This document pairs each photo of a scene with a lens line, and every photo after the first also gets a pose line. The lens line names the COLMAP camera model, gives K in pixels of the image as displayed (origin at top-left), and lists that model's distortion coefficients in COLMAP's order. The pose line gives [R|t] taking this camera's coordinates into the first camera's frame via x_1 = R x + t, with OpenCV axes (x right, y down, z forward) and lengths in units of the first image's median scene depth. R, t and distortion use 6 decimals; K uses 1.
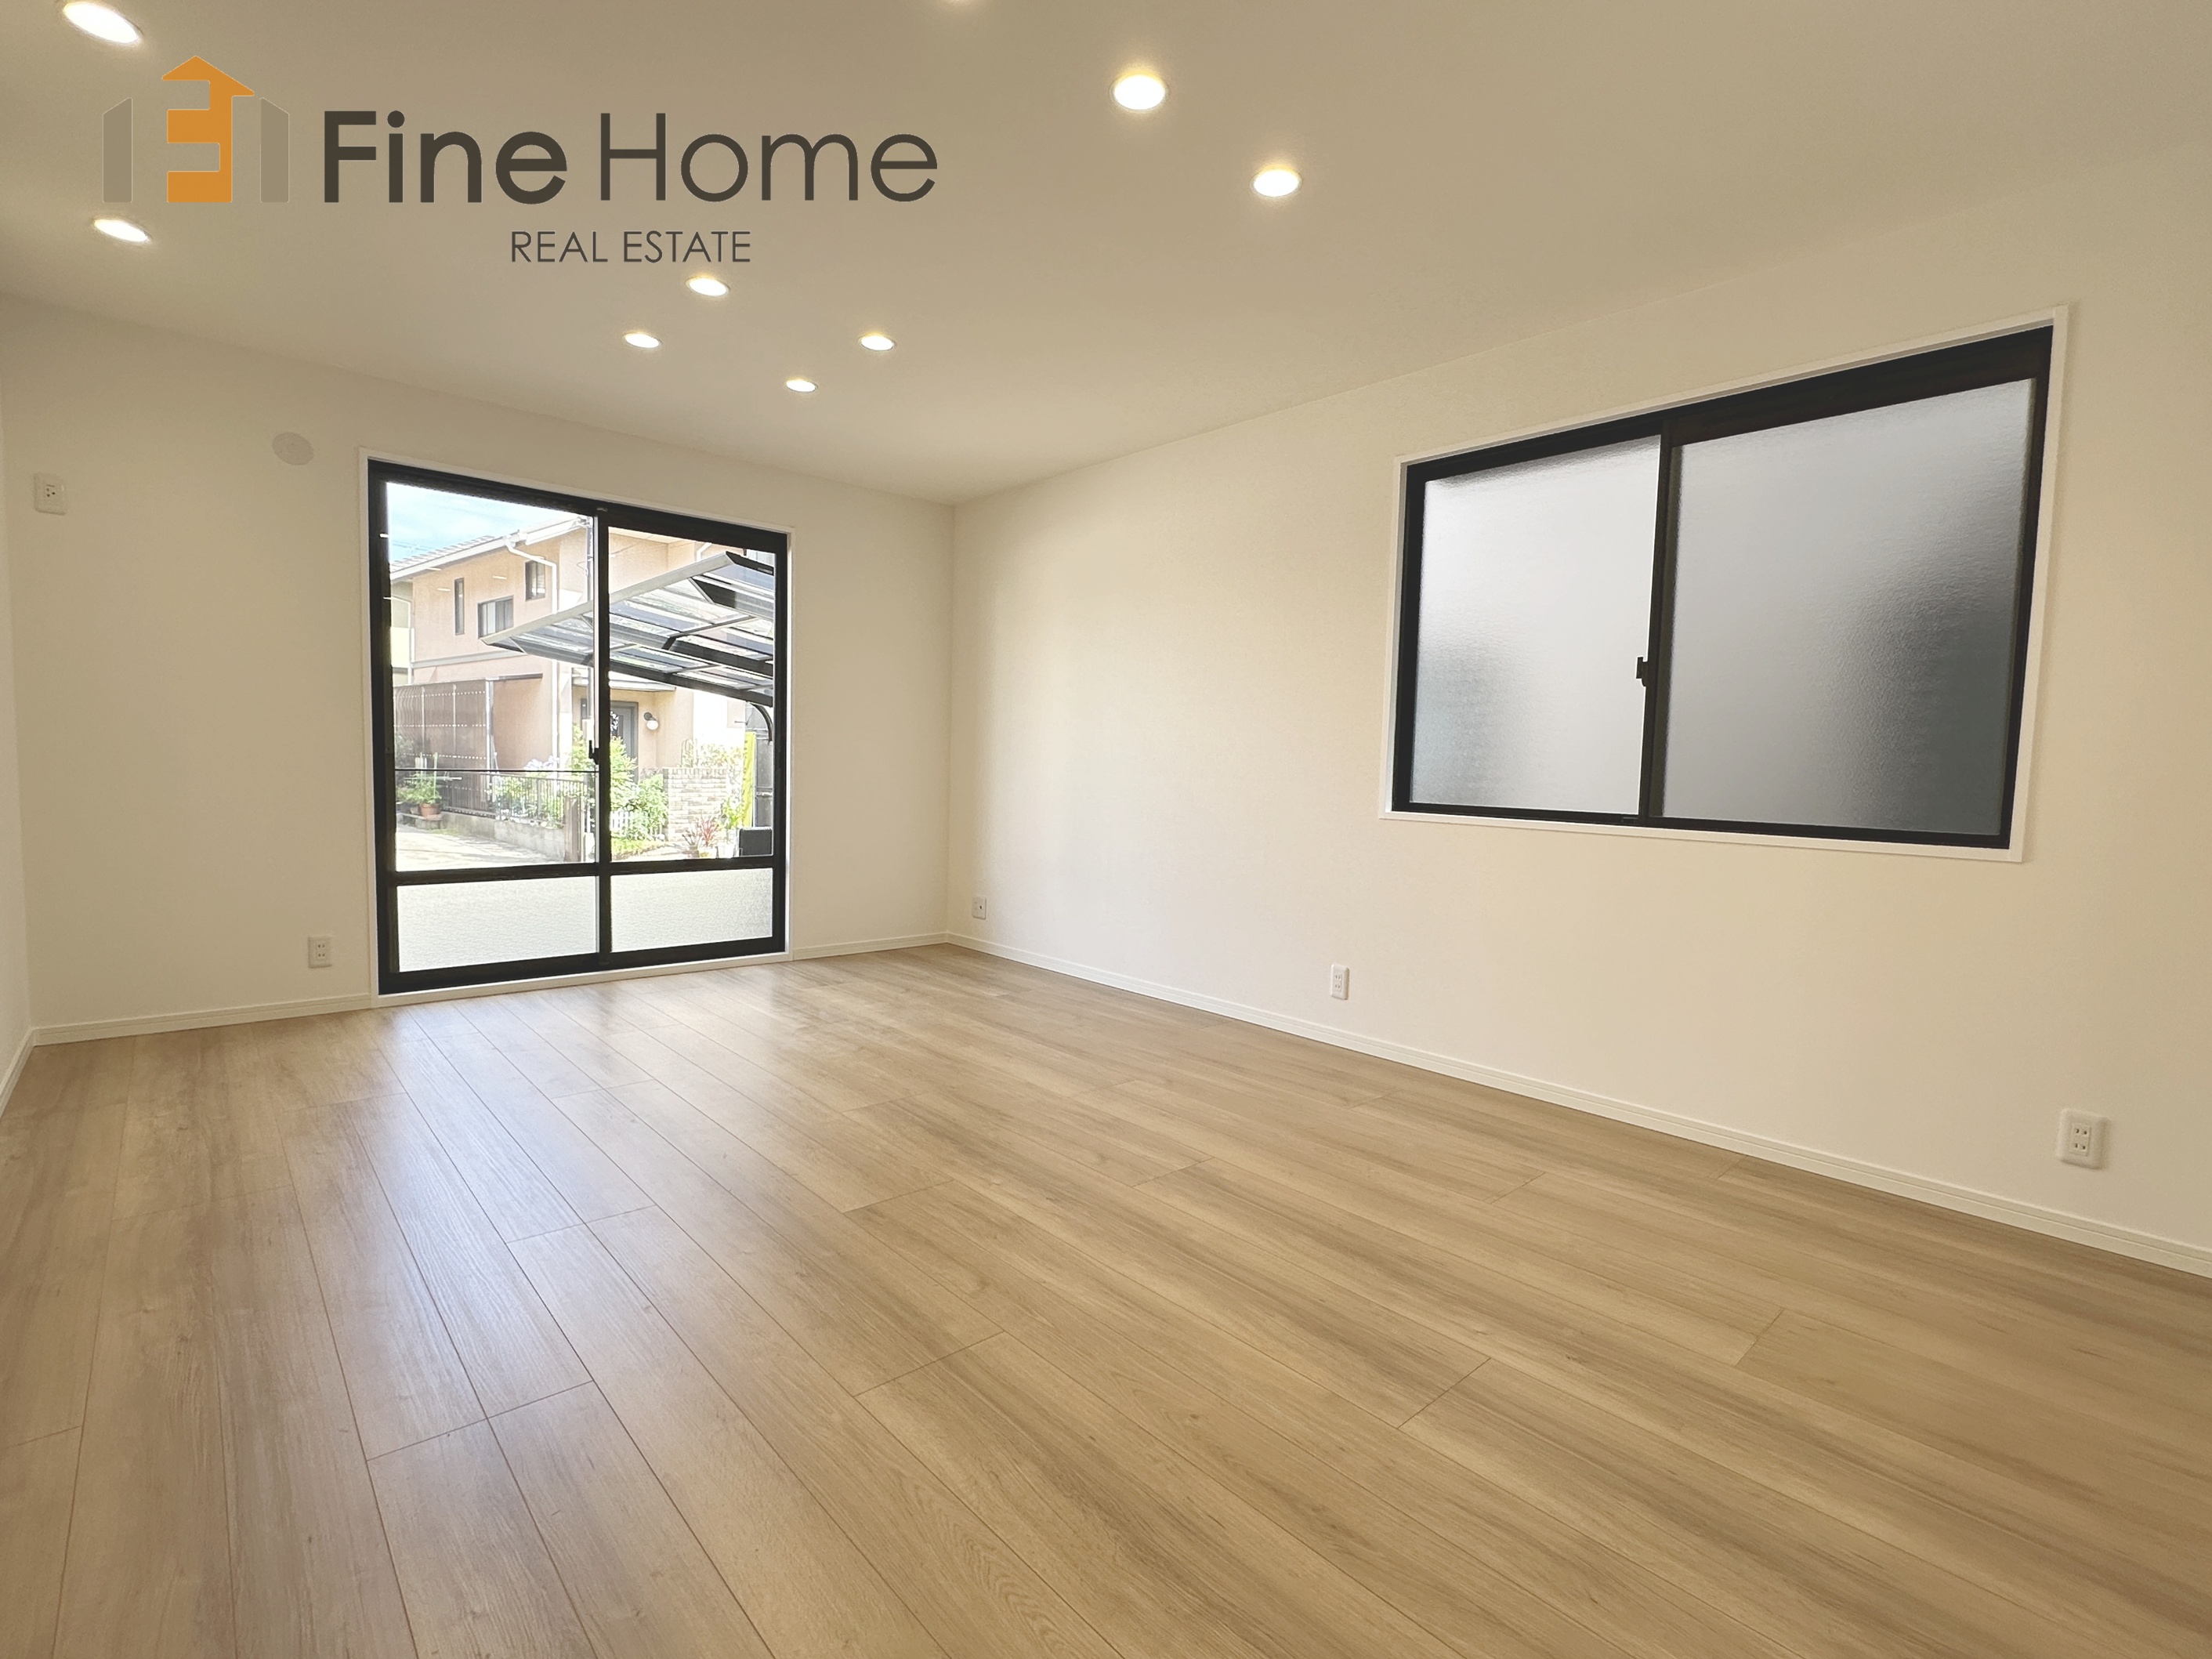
lens RADIAL K [[1007.3, 0, 1106.0], [0, 1007.3, 829.5], [0, 0, 1]] dist [-0.003328, 0.000315]
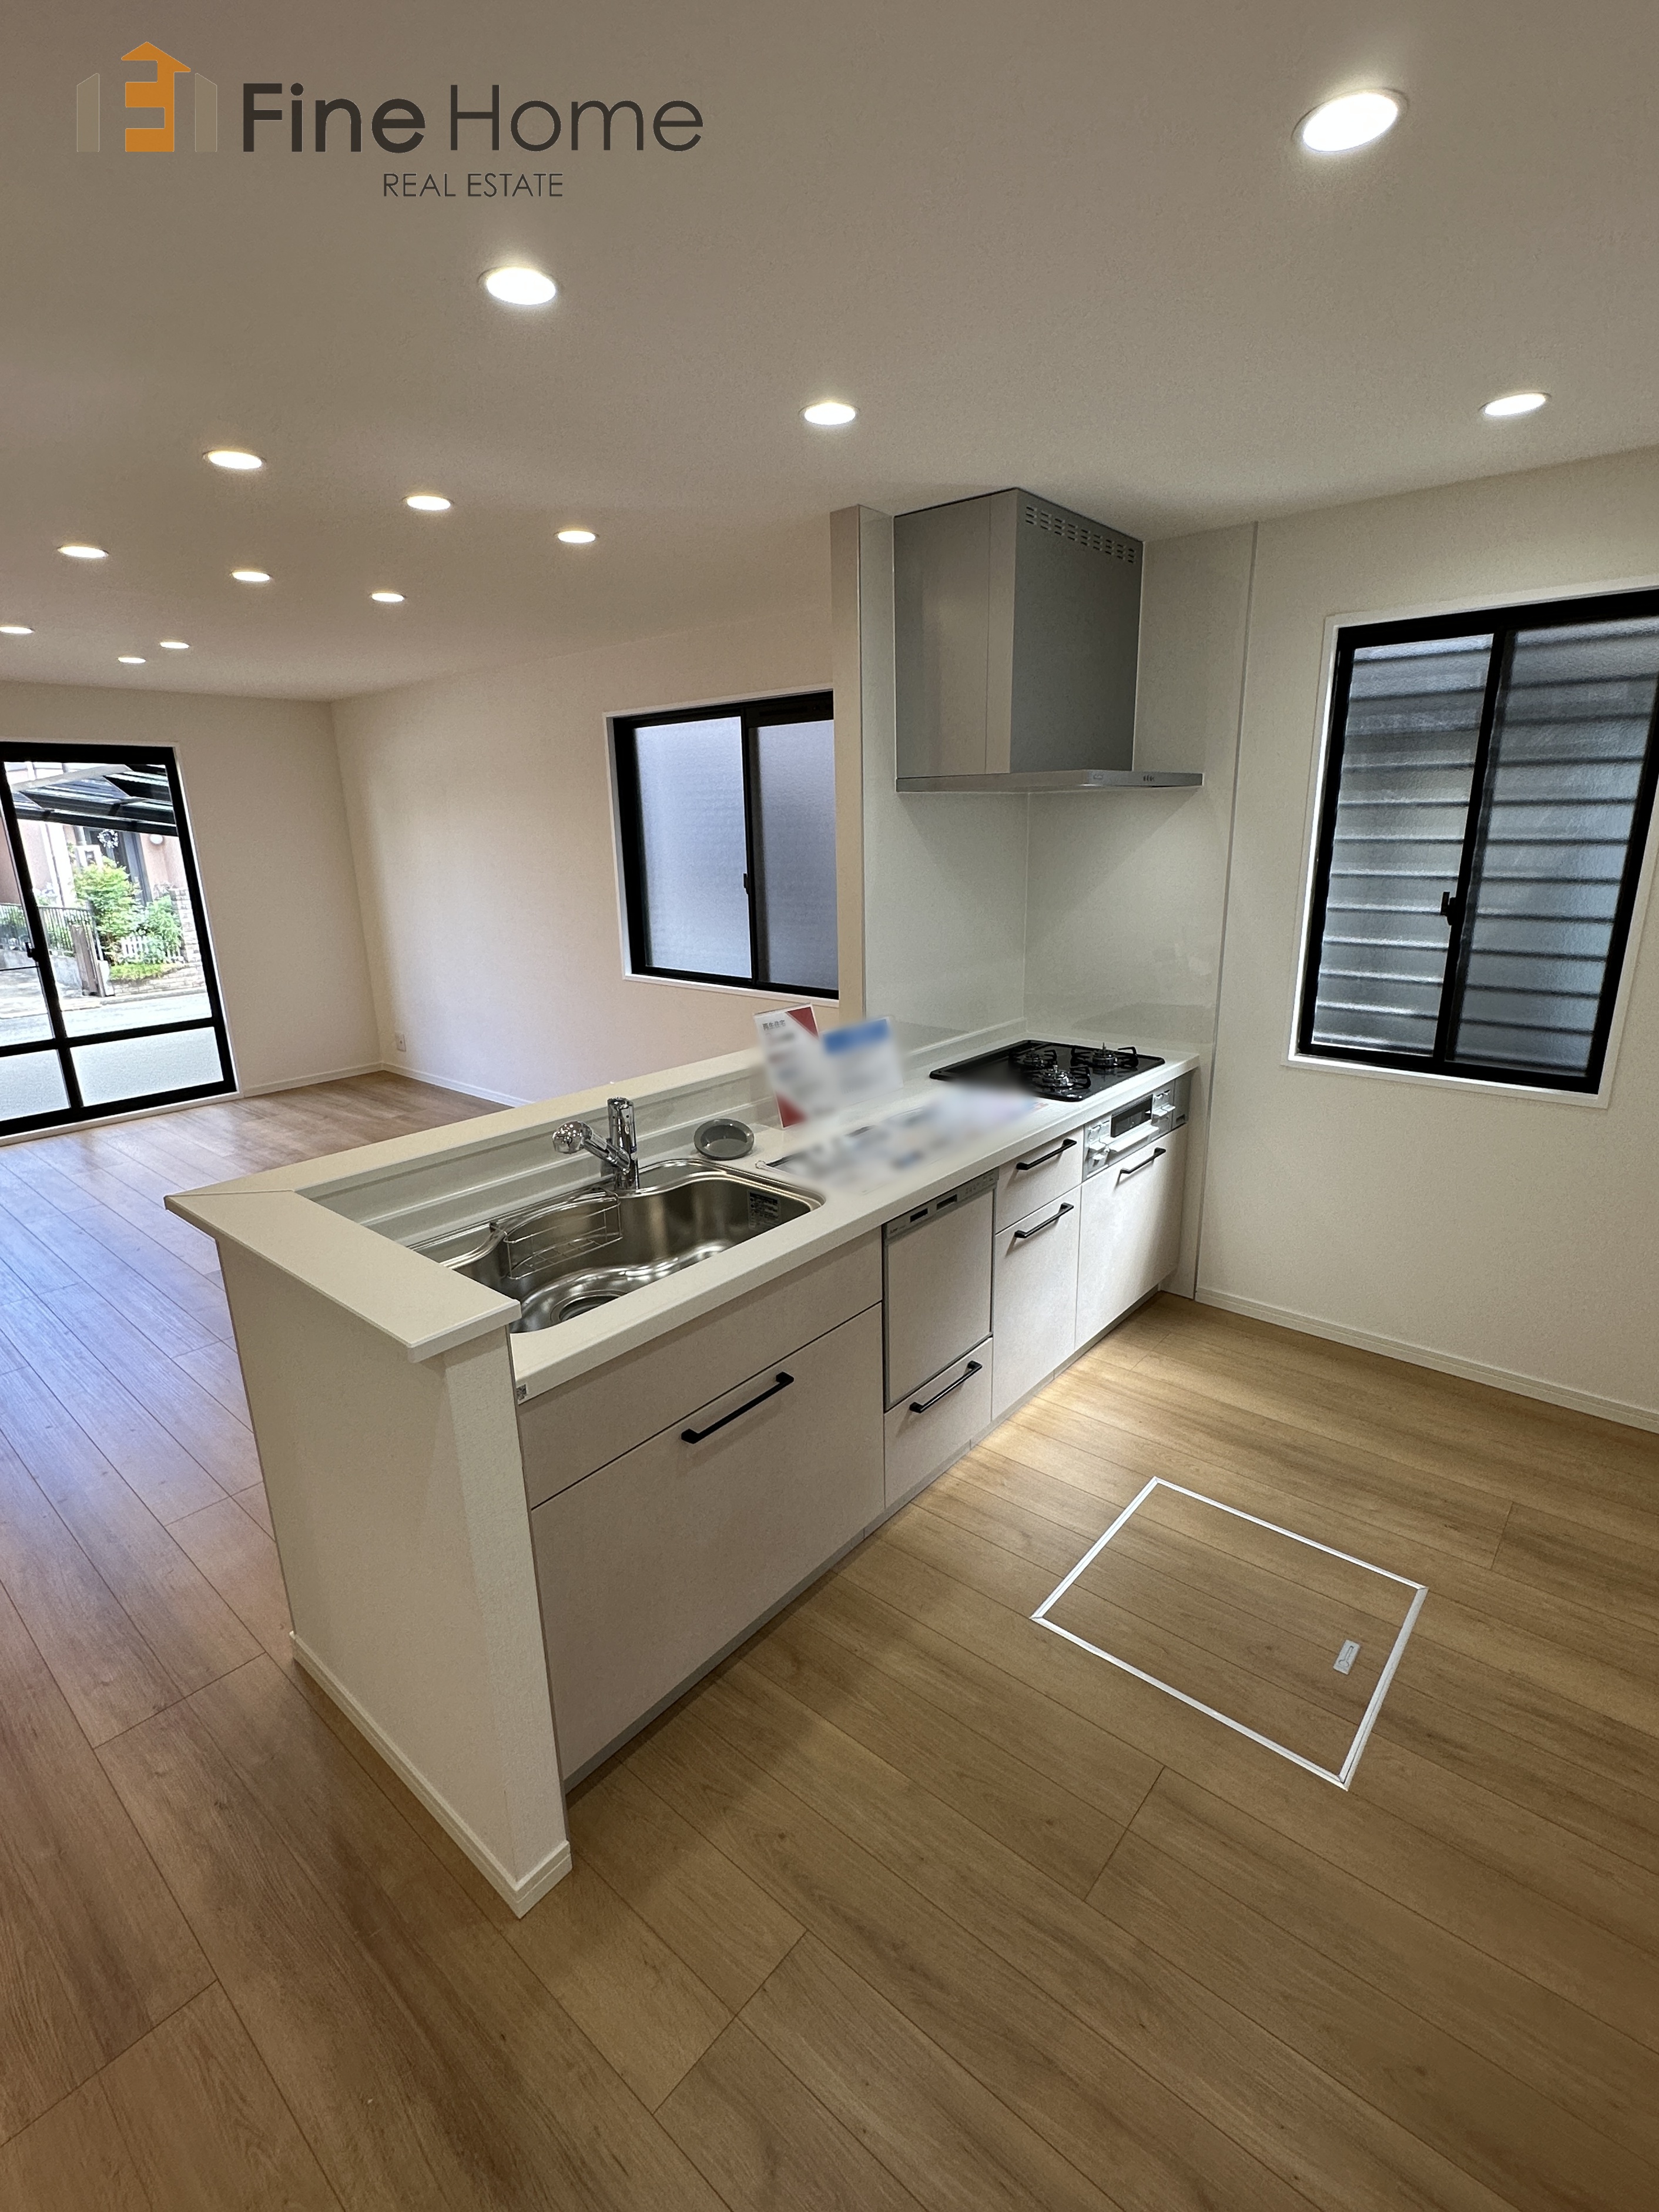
lens RADIAL K [[1023.6, 0, 829.5], [0, 1023.6, 1106.0], [0, 0, 1]] dist [-0.002050, 0.000685]
pose [[0.992124, -0.078655, 0.097483, 0.389207], [0.056348, 0.975325, 0.213464, -0.123613], [-0.111868, -0.206290, 0.972075, -0.445457]]
